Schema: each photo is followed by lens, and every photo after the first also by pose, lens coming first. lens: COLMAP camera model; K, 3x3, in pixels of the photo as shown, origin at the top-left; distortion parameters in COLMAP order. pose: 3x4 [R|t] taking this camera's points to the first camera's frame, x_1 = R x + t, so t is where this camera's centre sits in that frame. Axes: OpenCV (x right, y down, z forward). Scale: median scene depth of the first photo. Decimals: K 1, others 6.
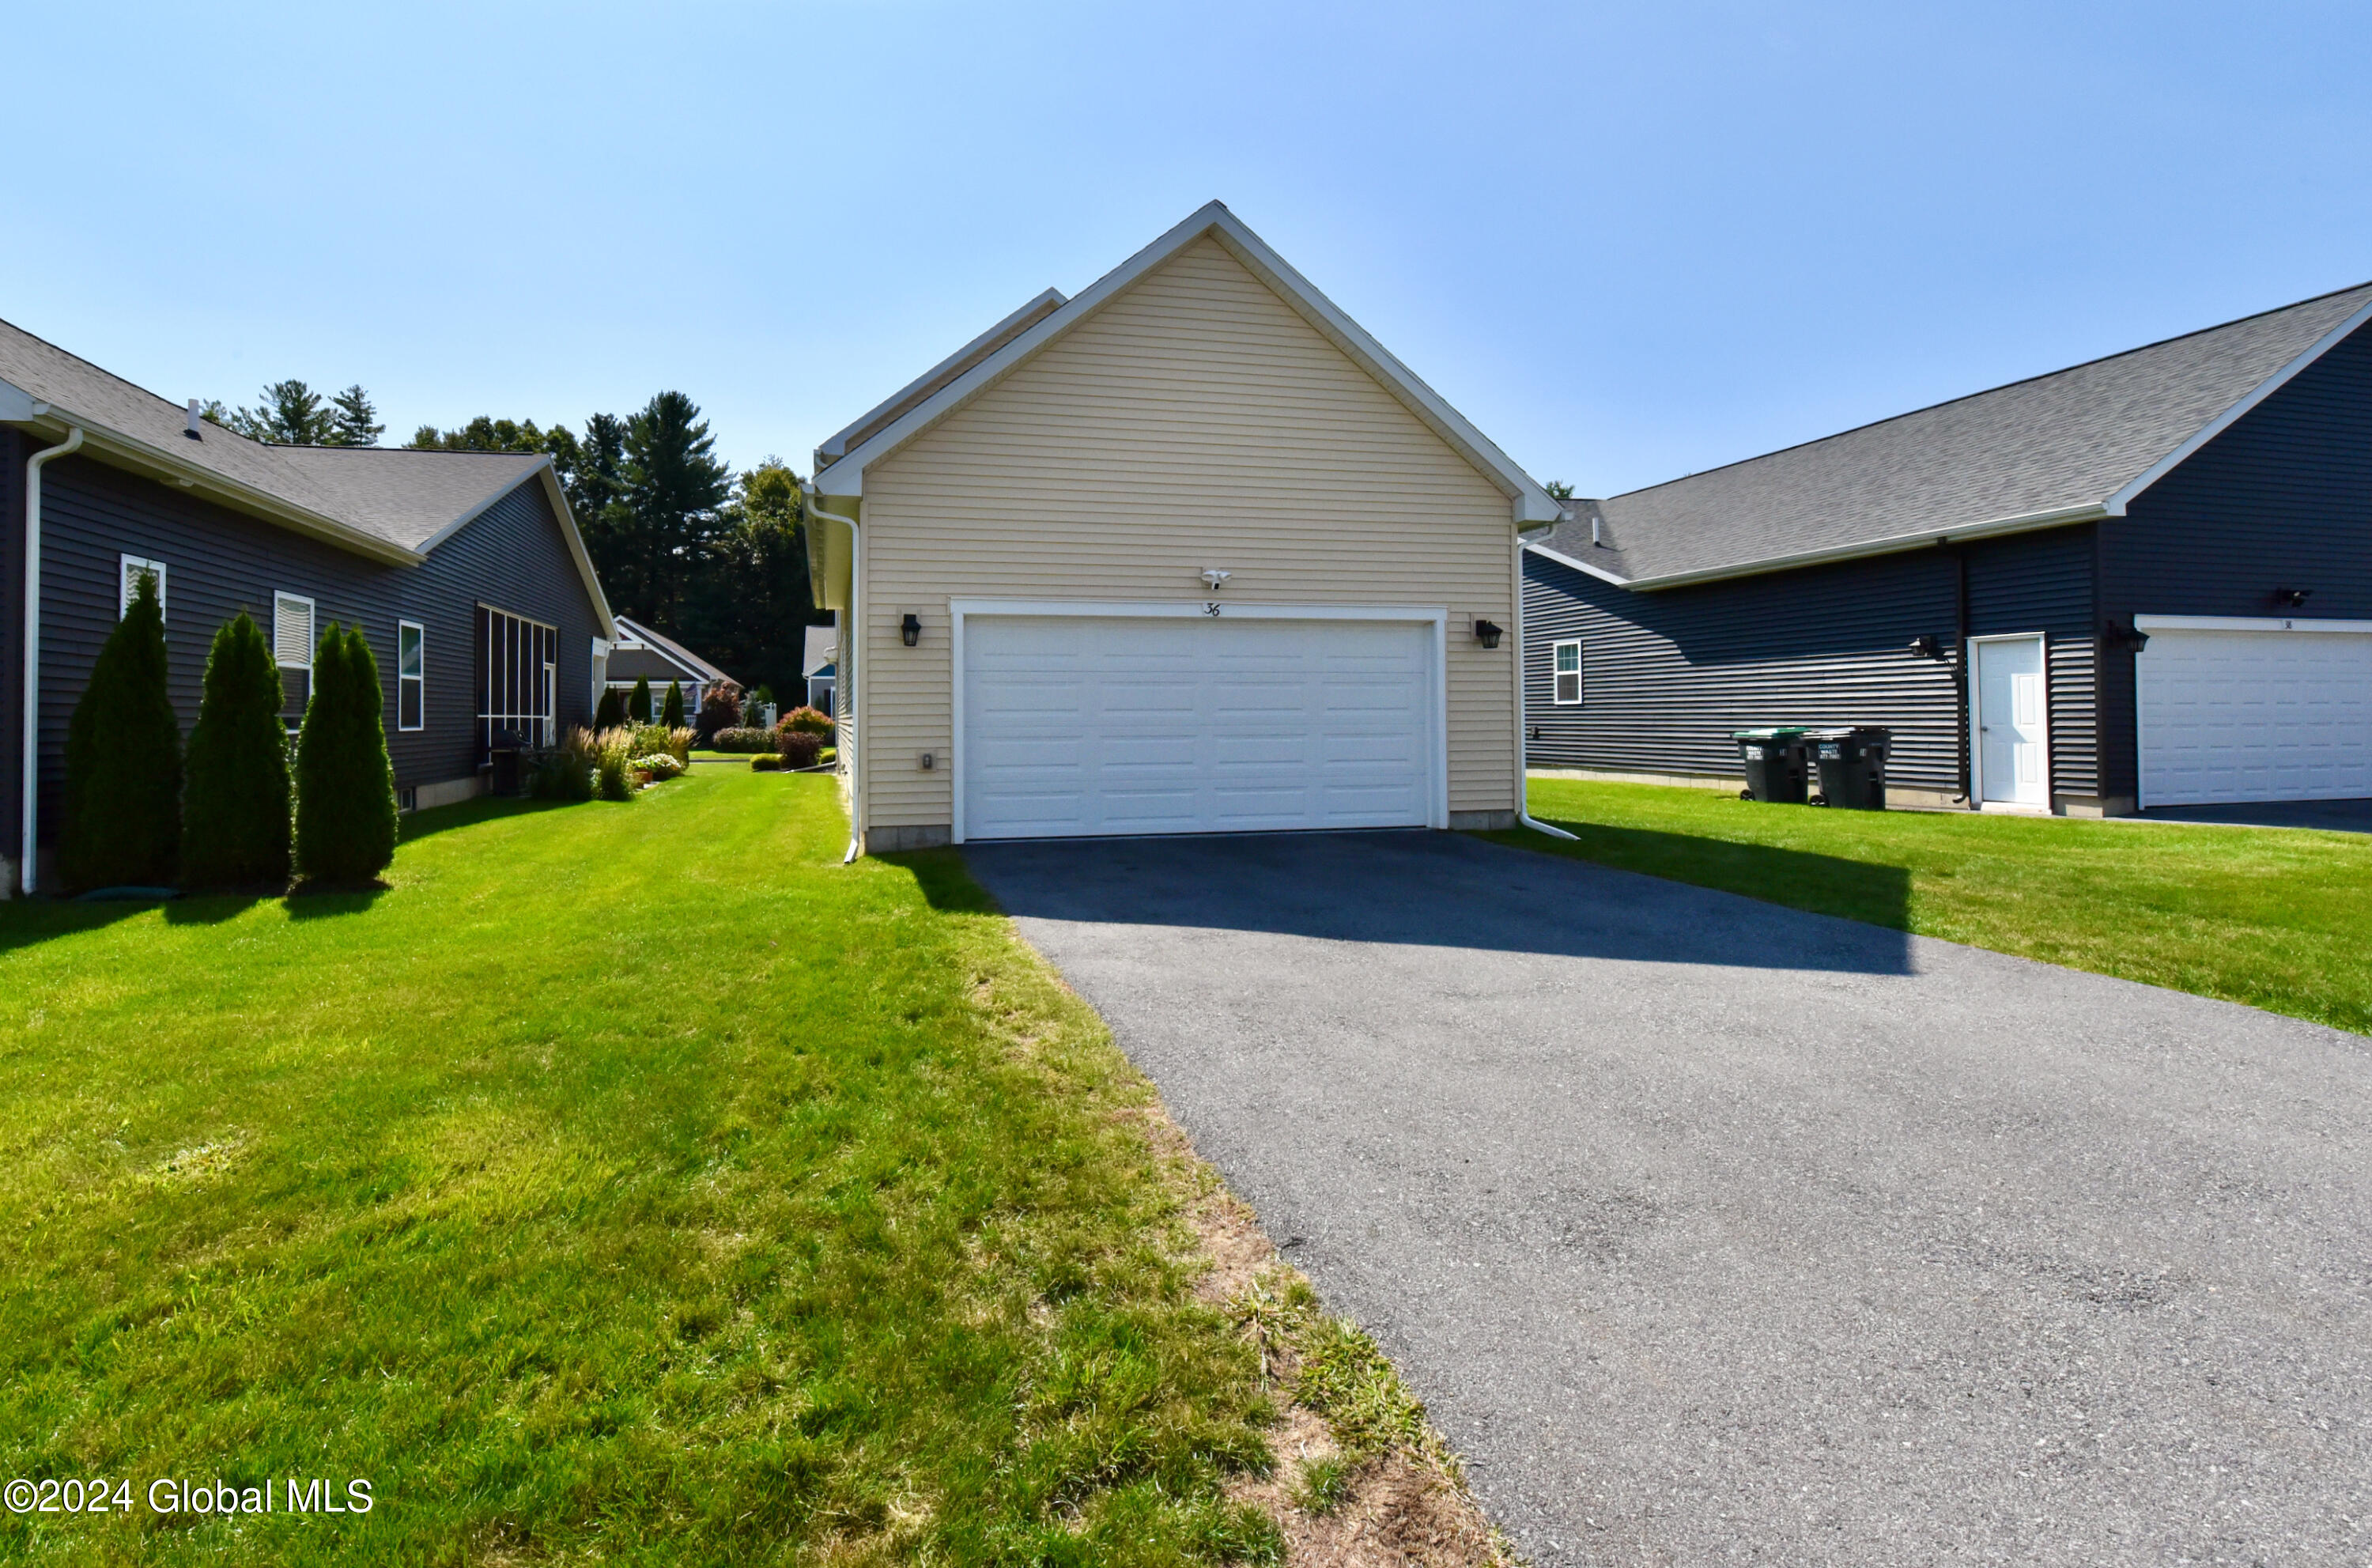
lens RADIAL K [[1091.0, 0, 1083.2], [0, 1091.0, 697.5], [0, 0, 1]] dist [-0.020230, 0.000442]
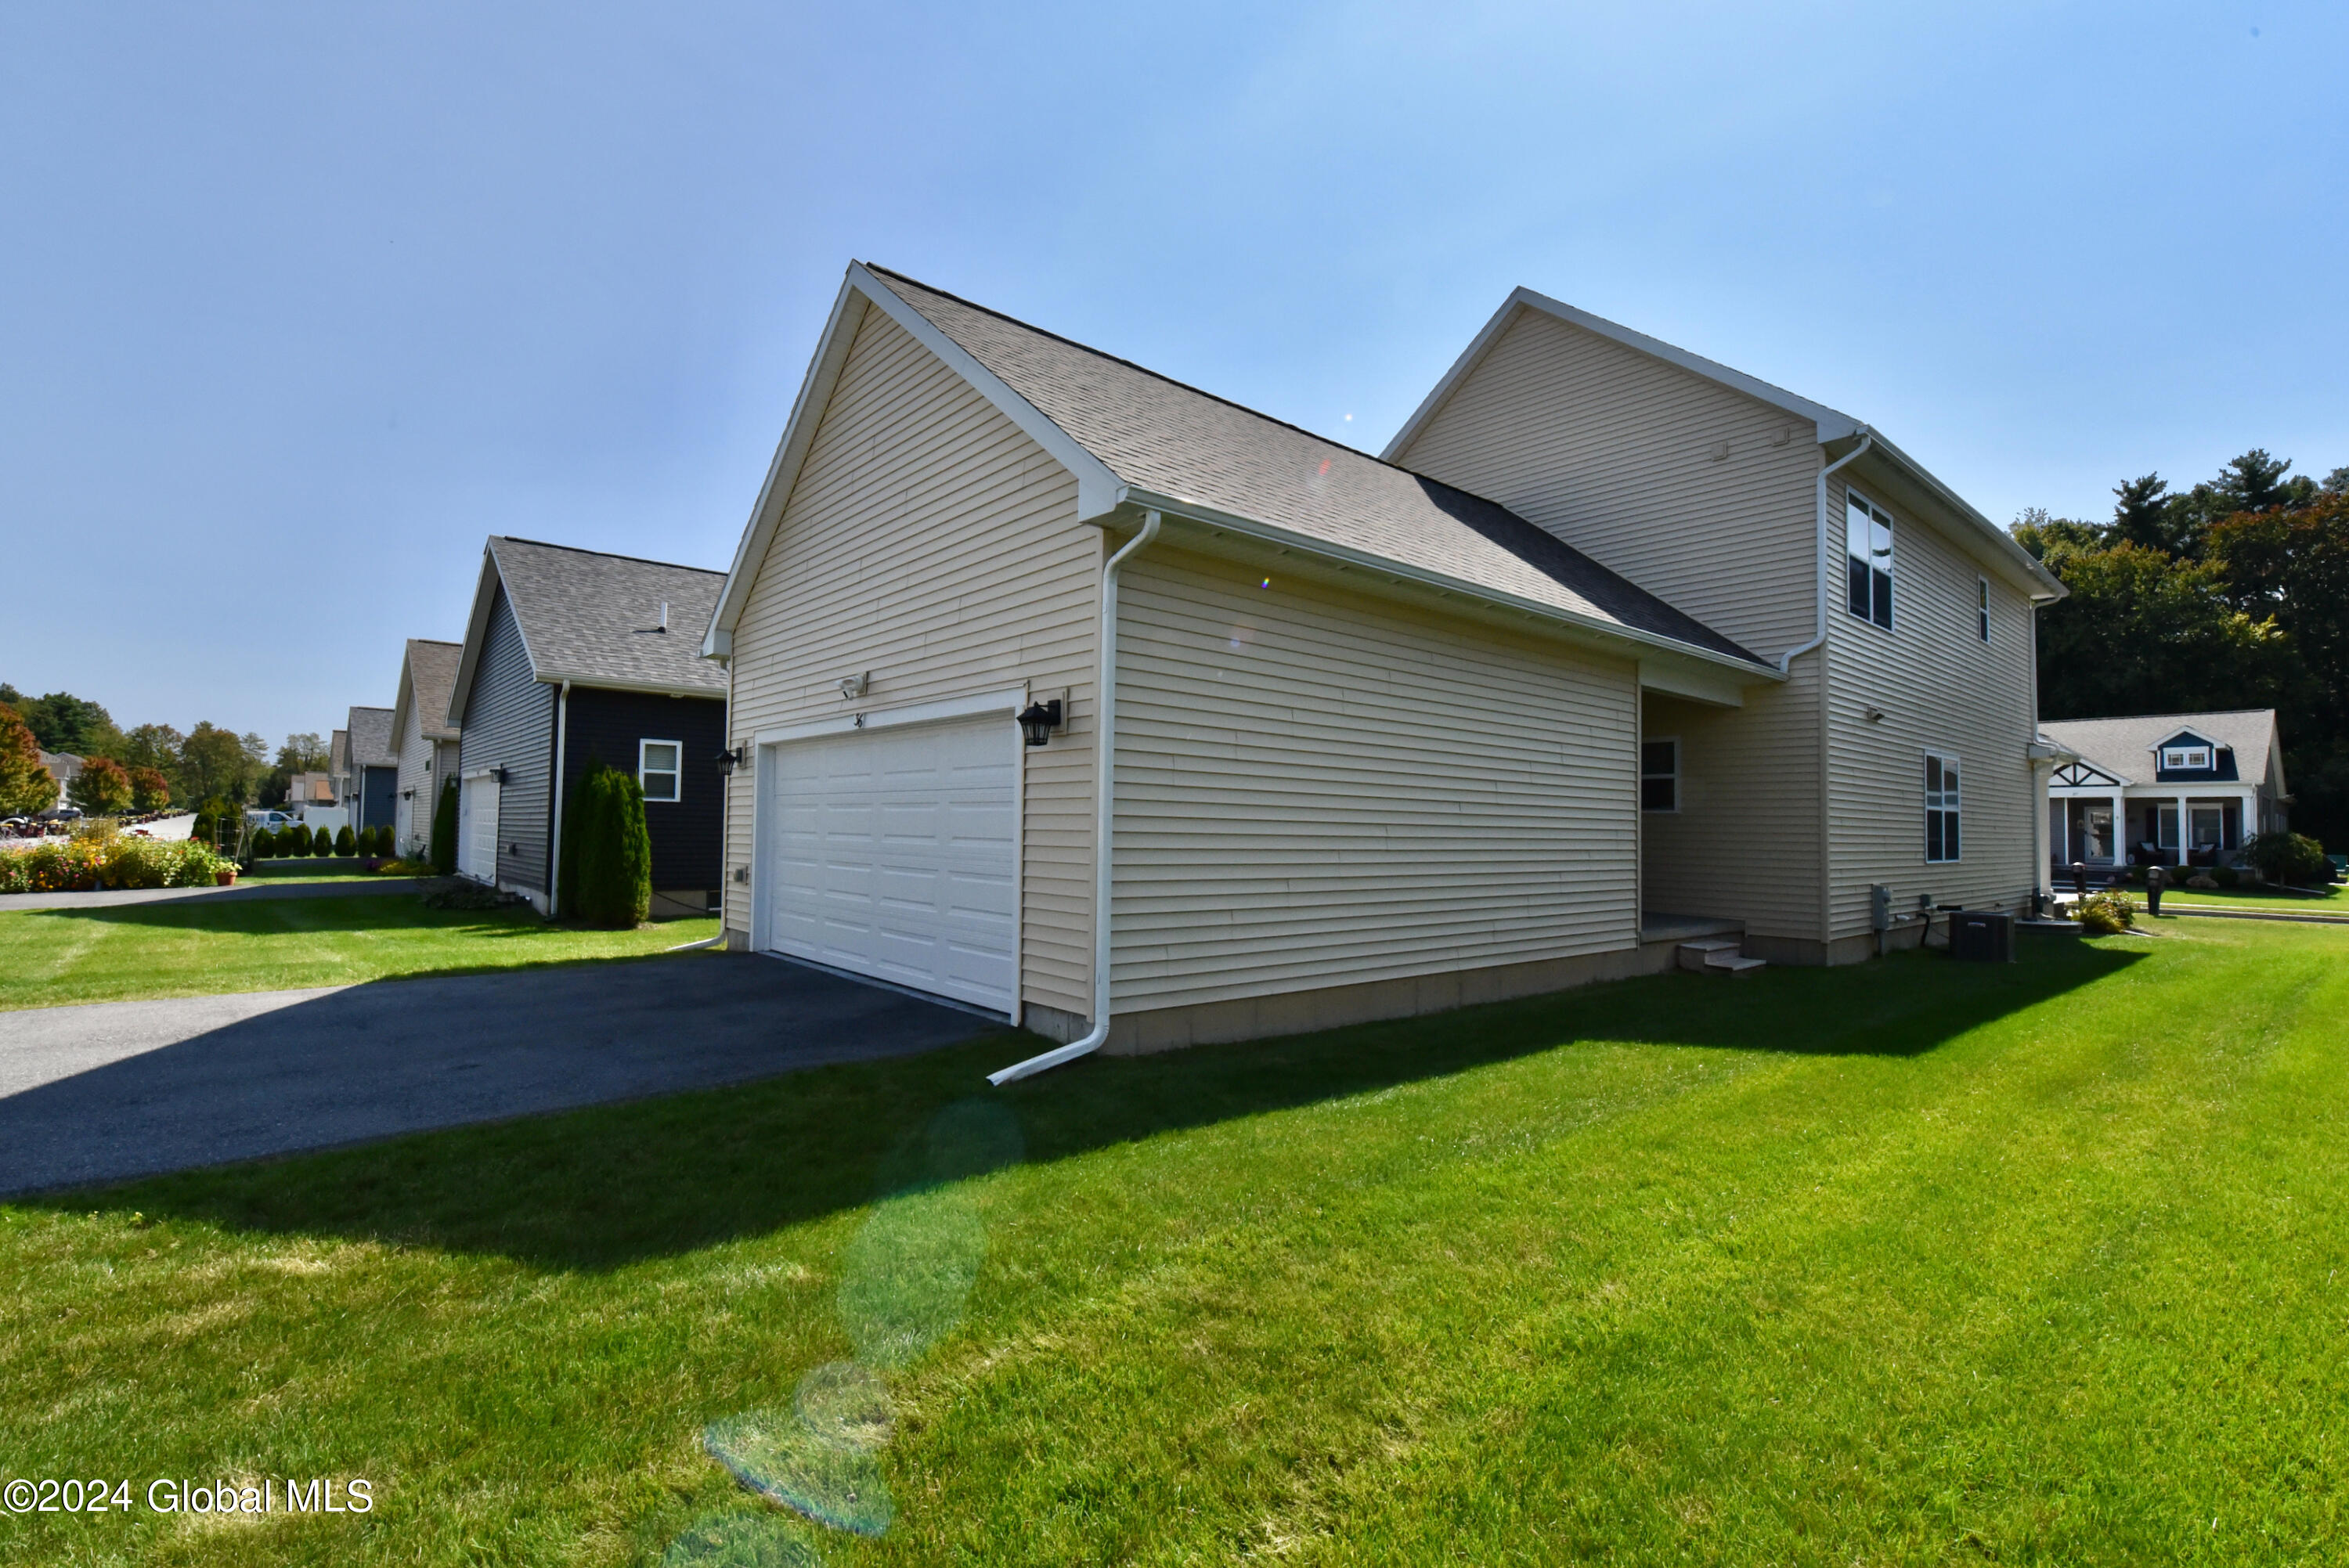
lens RADIAL K [[1054.6, 0, 1161.4], [0, 1054.6, 795.6], [0, 0, 1]] dist [0.000095, -0.006665]
pose [[0.471169, -0.013615, -0.881938, 0.858510], [-0.003614, 0.999843, -0.017366, -0.005741], [0.882036, 0.011369, 0.471045, 0.714943]]
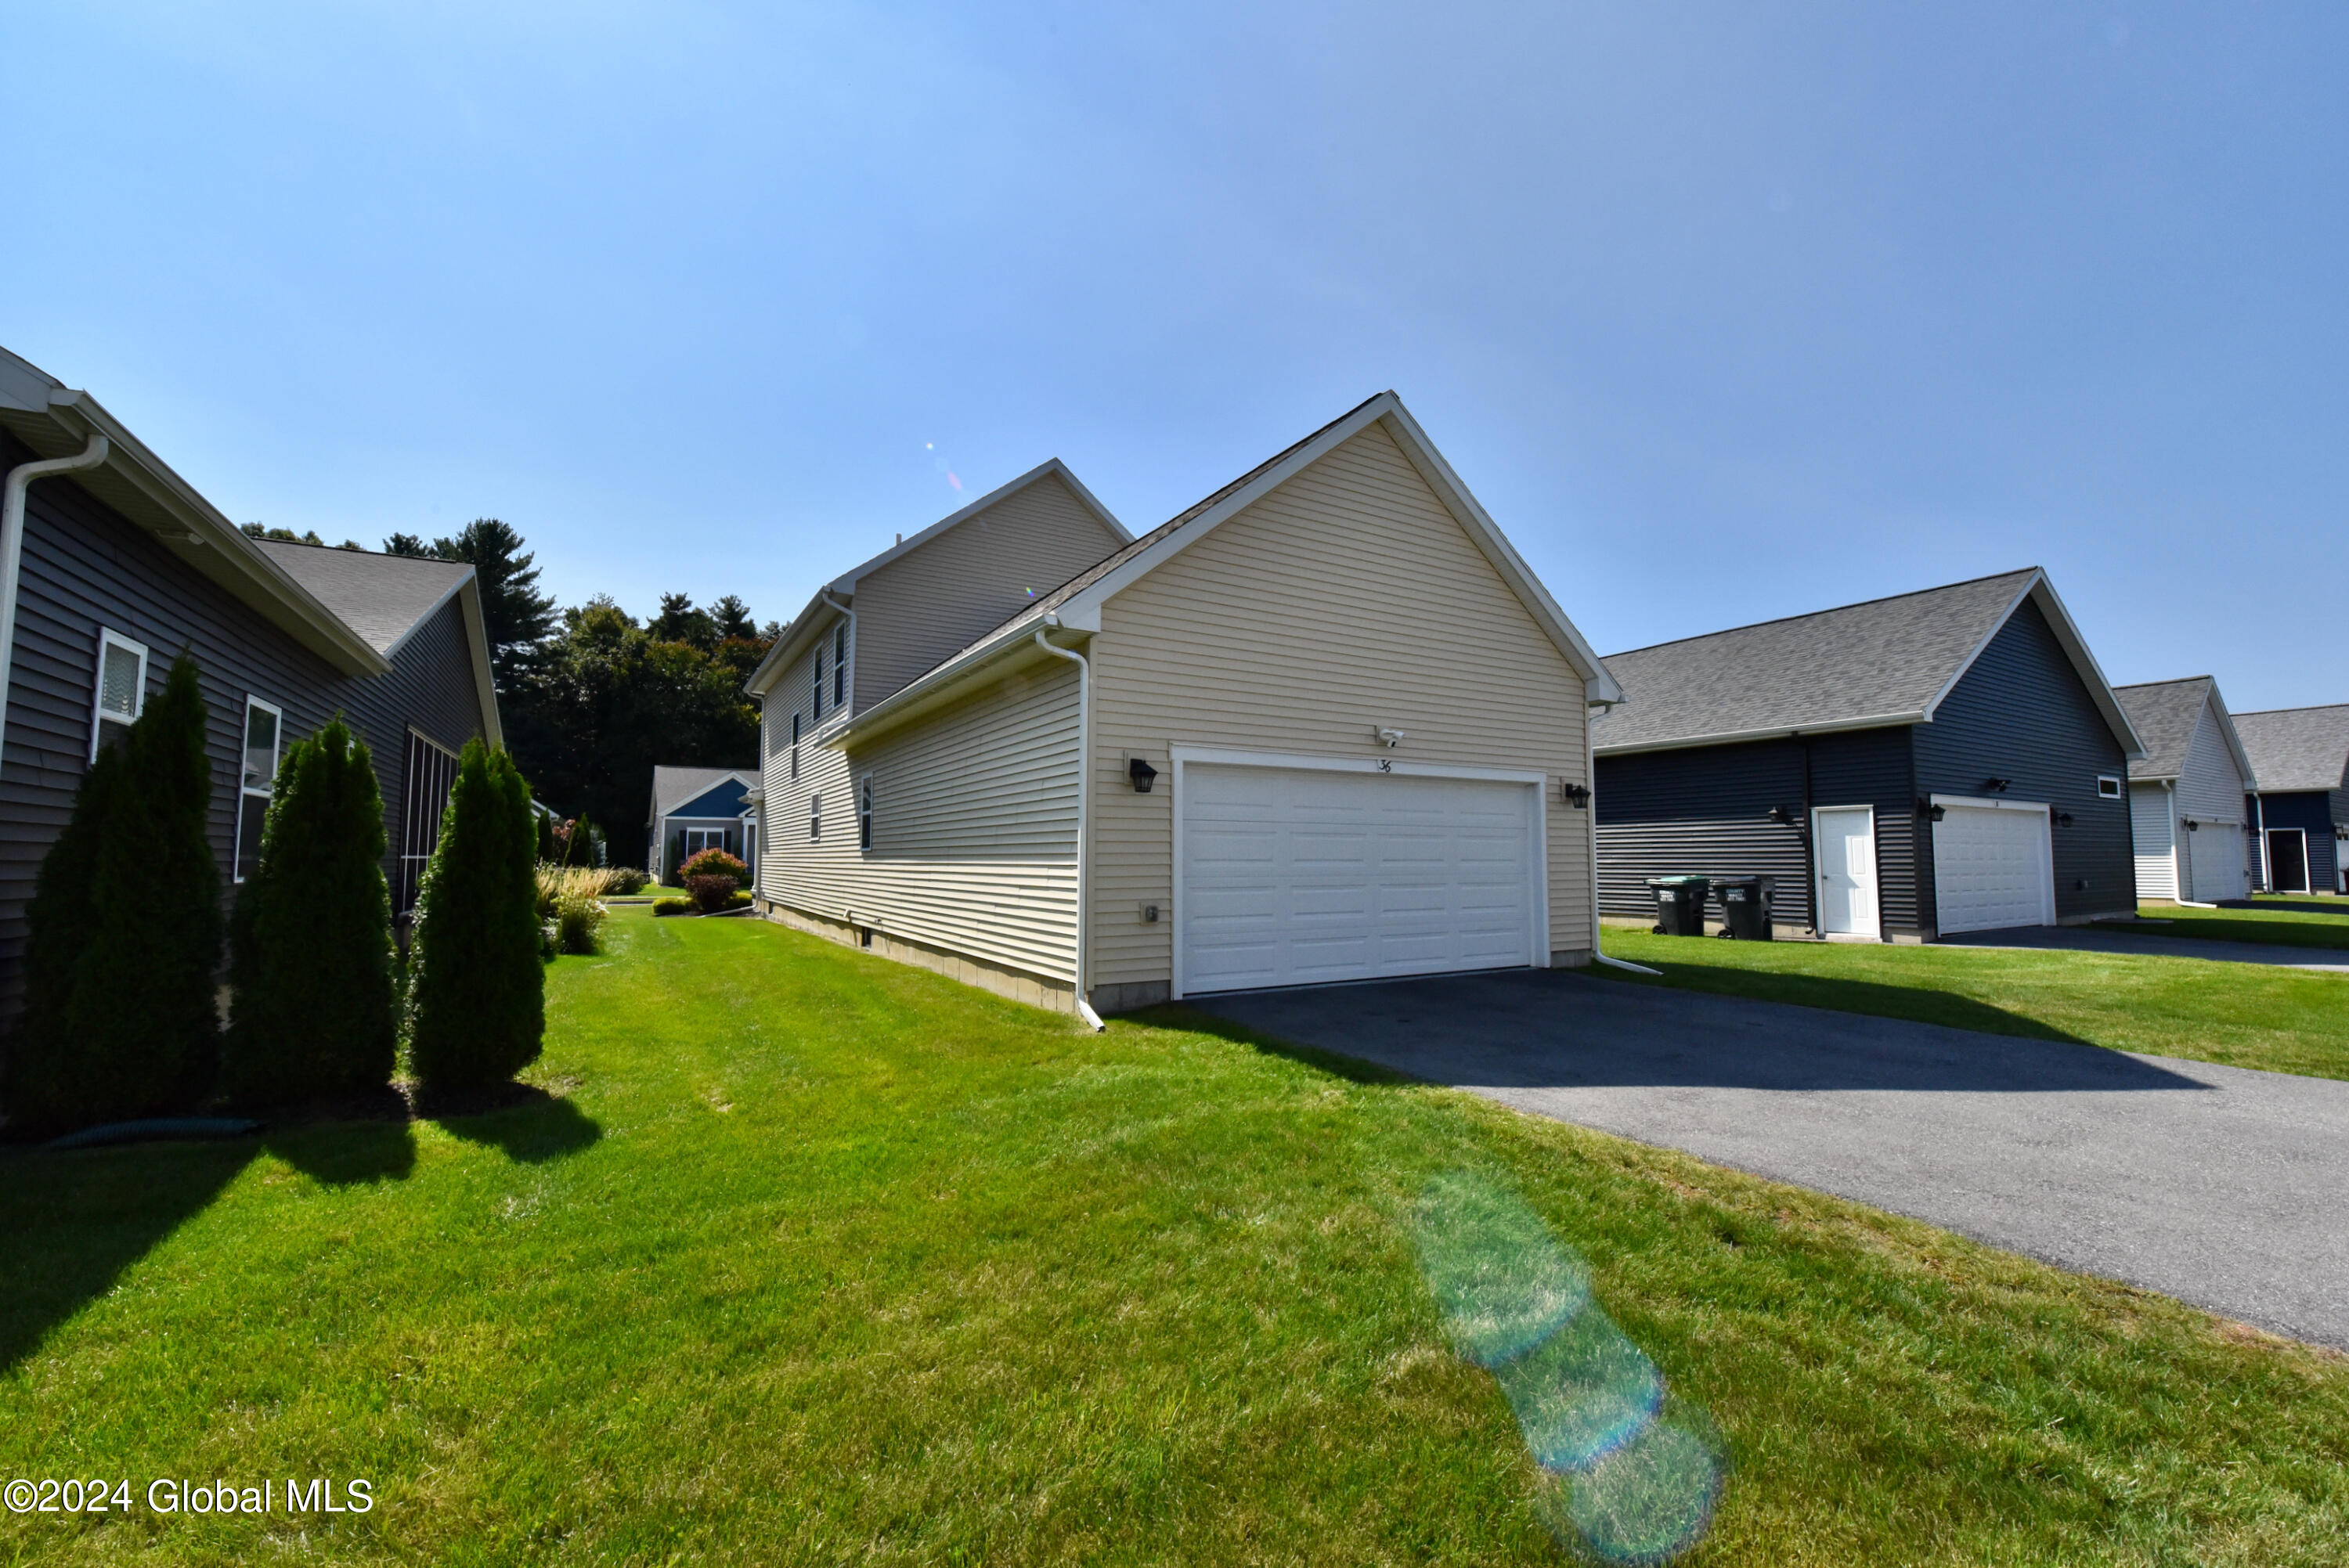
lens RADIAL K [[946.9, 0, 1166.6], [0, 946.9, 786.9], [0, 0, 1]] dist [-0.018755, -0.000861]
pose [[0.950307, 0.030856, 0.309783, -0.321254], [-0.012839, 0.998114, -0.060030, -0.002070], [-0.311051, 0.053069, 0.948911, 0.169926]]
